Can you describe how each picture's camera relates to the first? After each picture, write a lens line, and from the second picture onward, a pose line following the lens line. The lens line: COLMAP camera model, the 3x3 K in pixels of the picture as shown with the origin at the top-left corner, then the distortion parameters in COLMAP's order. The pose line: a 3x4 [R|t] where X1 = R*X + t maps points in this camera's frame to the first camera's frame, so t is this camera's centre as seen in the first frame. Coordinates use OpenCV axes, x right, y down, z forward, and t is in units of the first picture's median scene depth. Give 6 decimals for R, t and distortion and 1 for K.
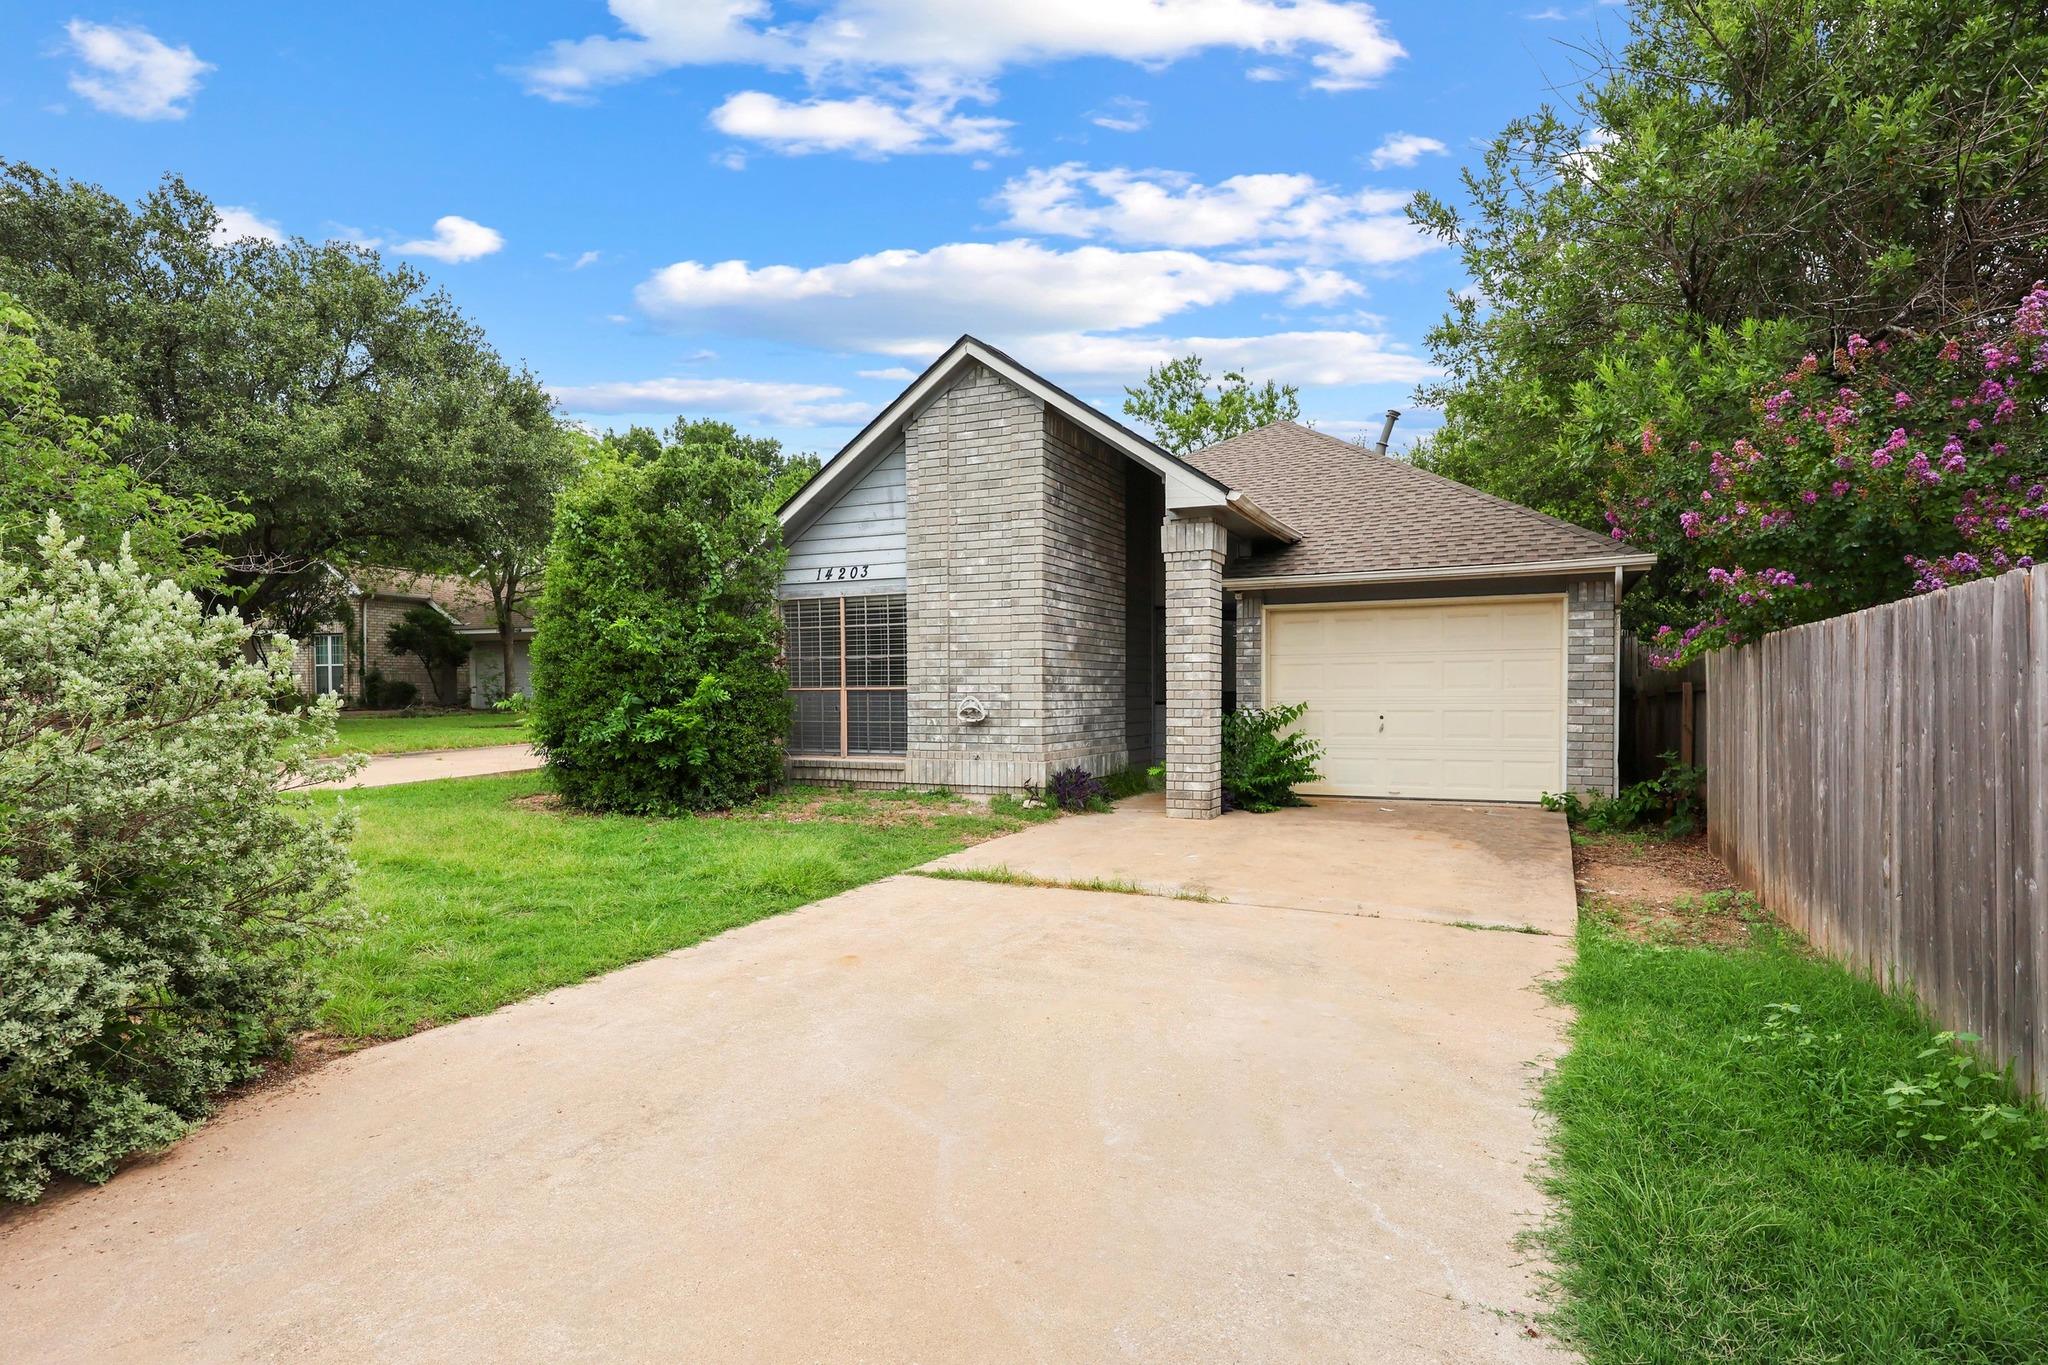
lens RADIAL K [[1100.4, 0, 1030.9], [0, 1100.4, 690.7], [0, 0, 1]] dist [0.004198, 0.000107]
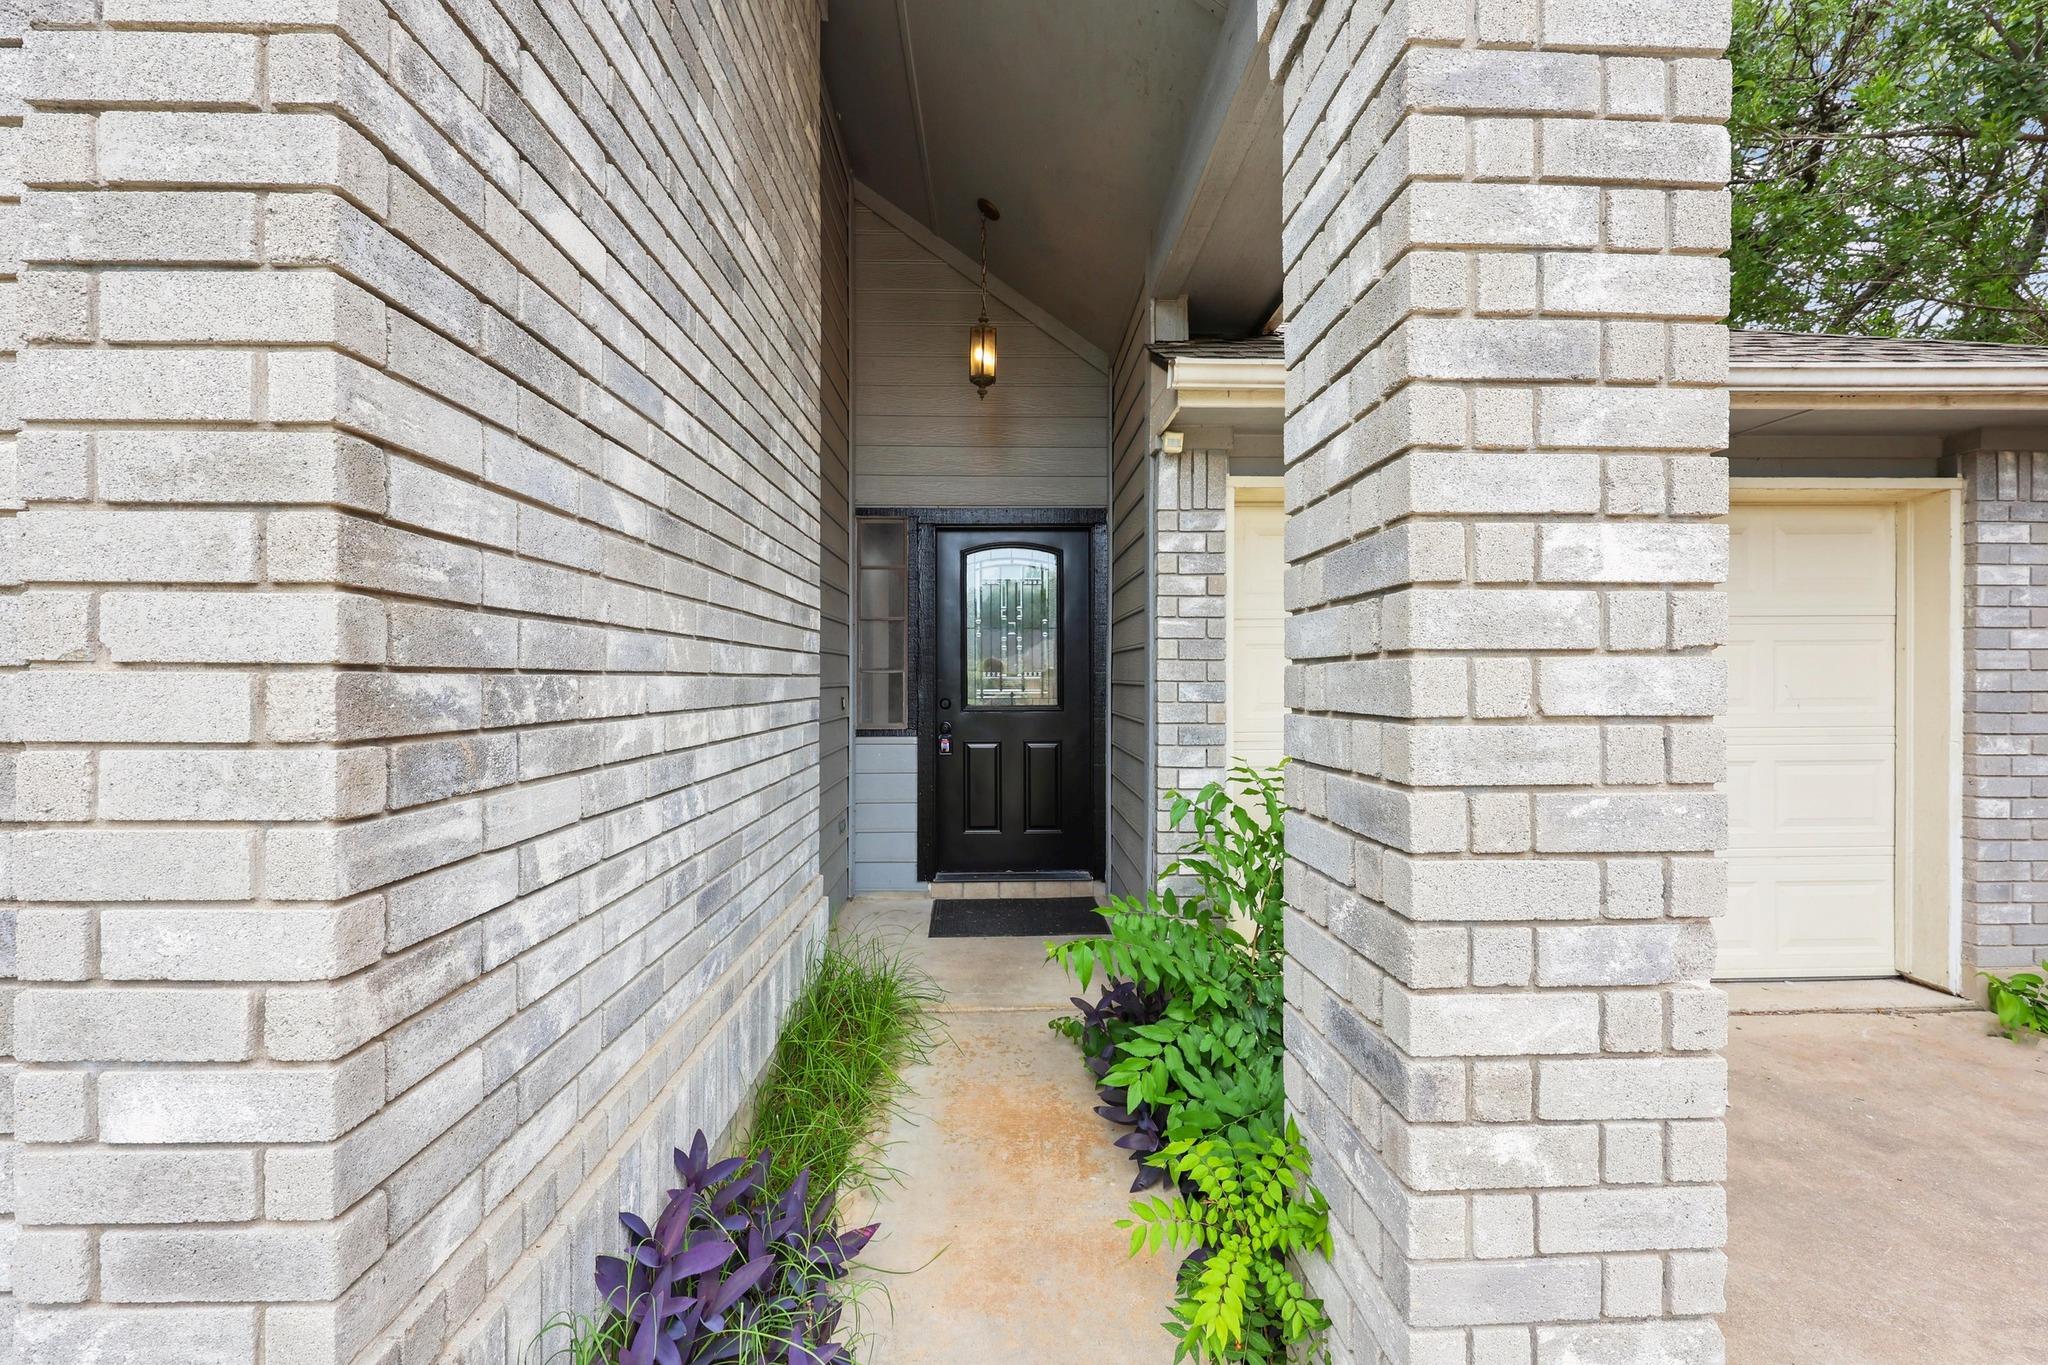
lens RADIAL K [[817.3, 0, 1021.0], [0, 817.3, 674.2], [0, 0, 1]] dist [-0.002842, -0.000166]
pose [[0.893514, 0.004600, 0.449012, 0.033743], [-0.002412, 0.999982, -0.005444, -0.012833], [-0.449029, 0.003782, 0.893509, 0.870688]]
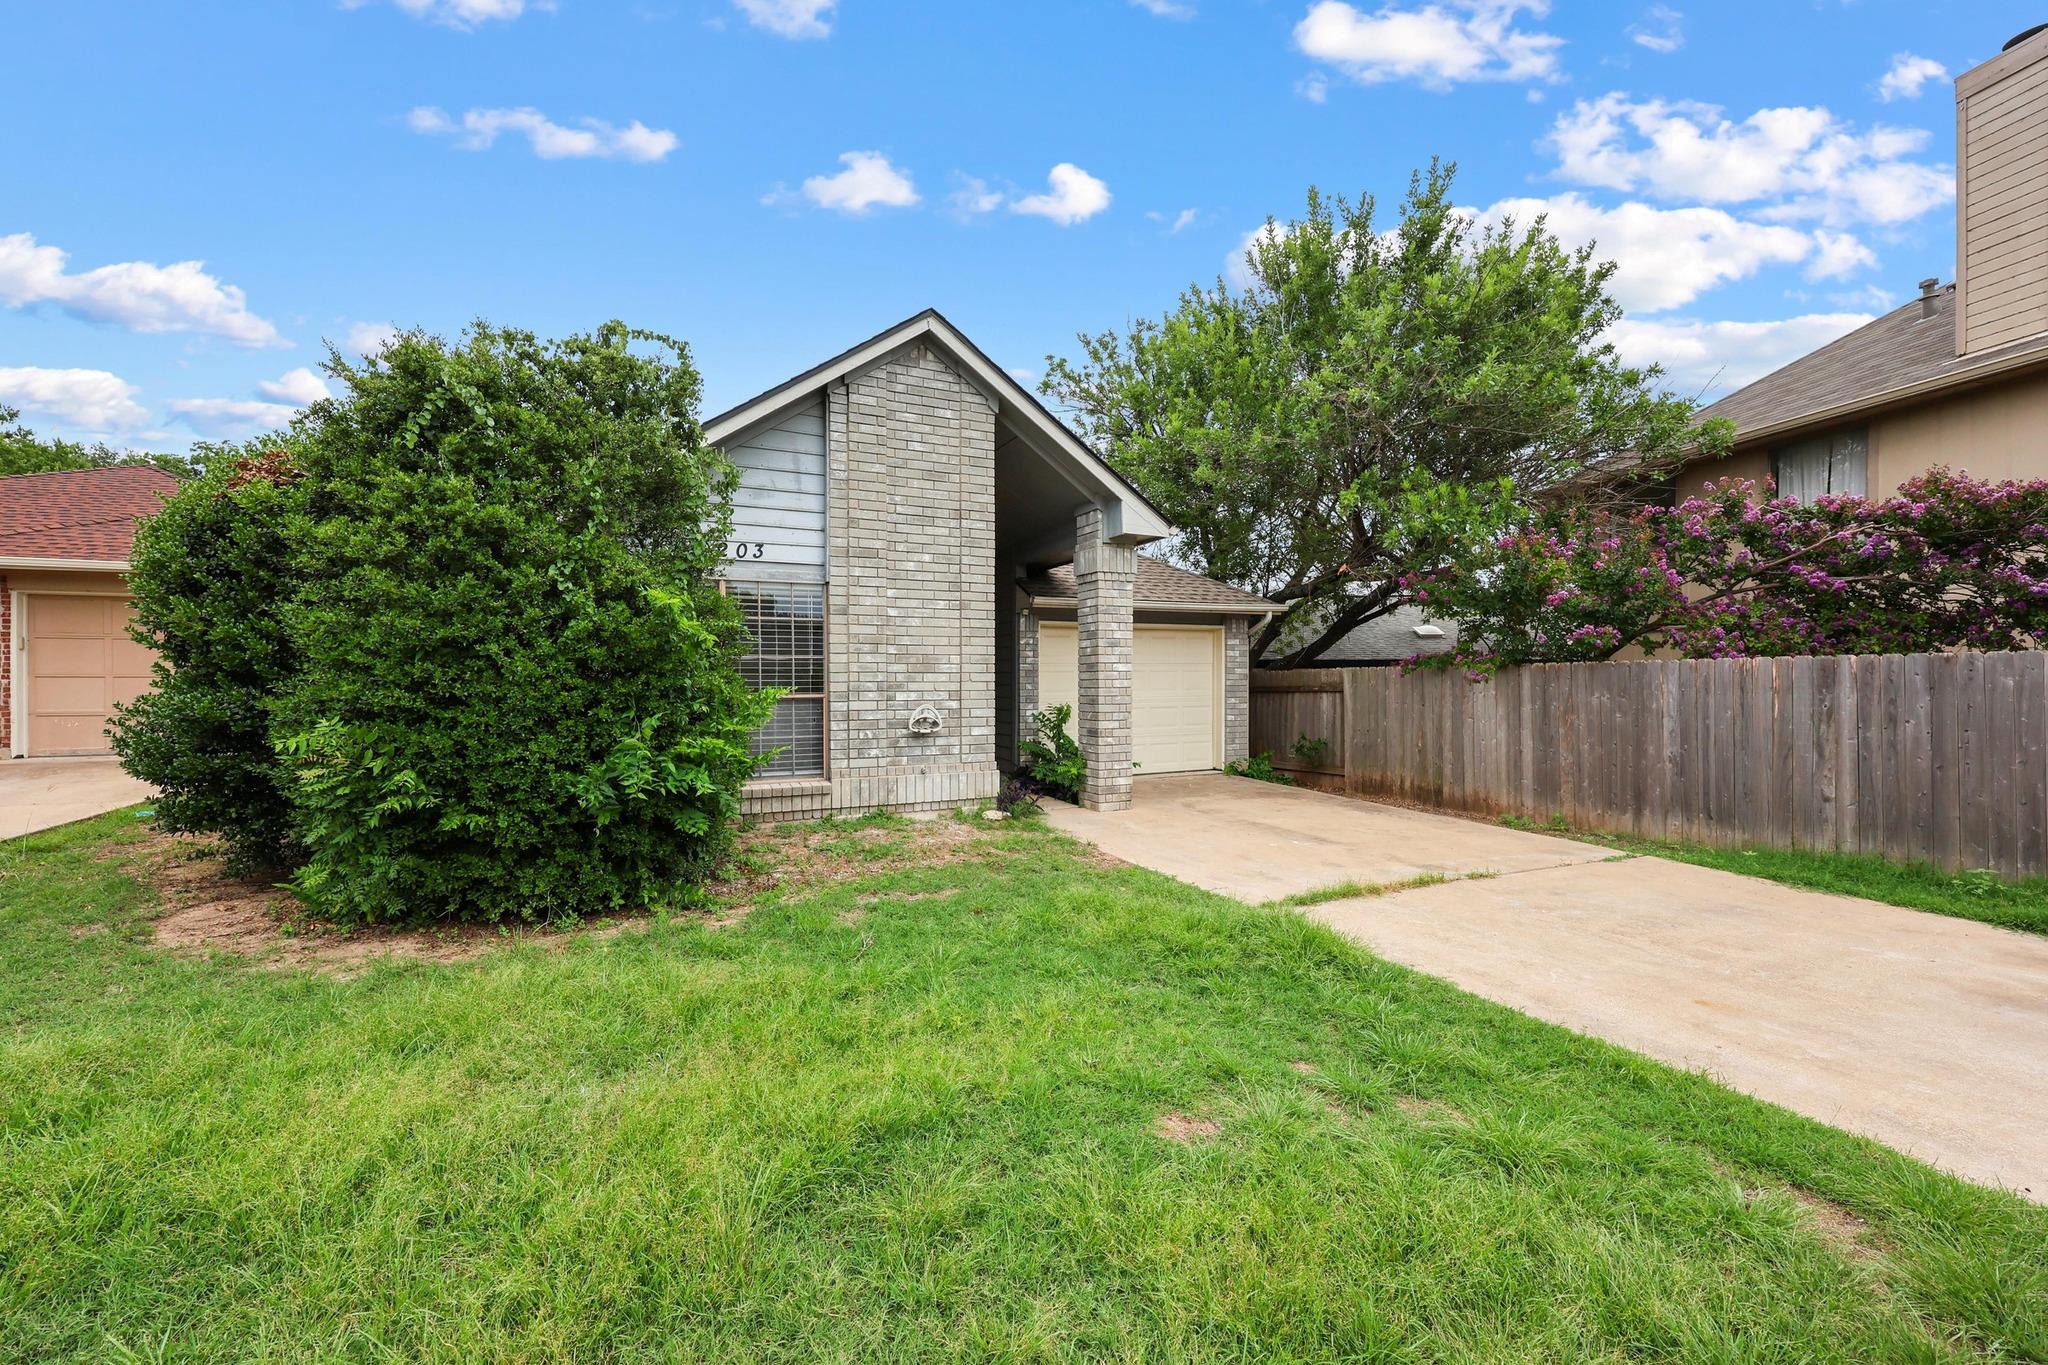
lens RADIAL K [[817.3, 0, 1025.1], [0, 817.3, 670.7], [0, 0, 1]] dist [-0.002842, -0.000166]
pose [[0.636431, 0.010612, 0.771261, -0.518115], [-0.000850, 0.999914, -0.013057, -0.014130], [-0.771333, 0.007654, 0.636385, 0.500900]]
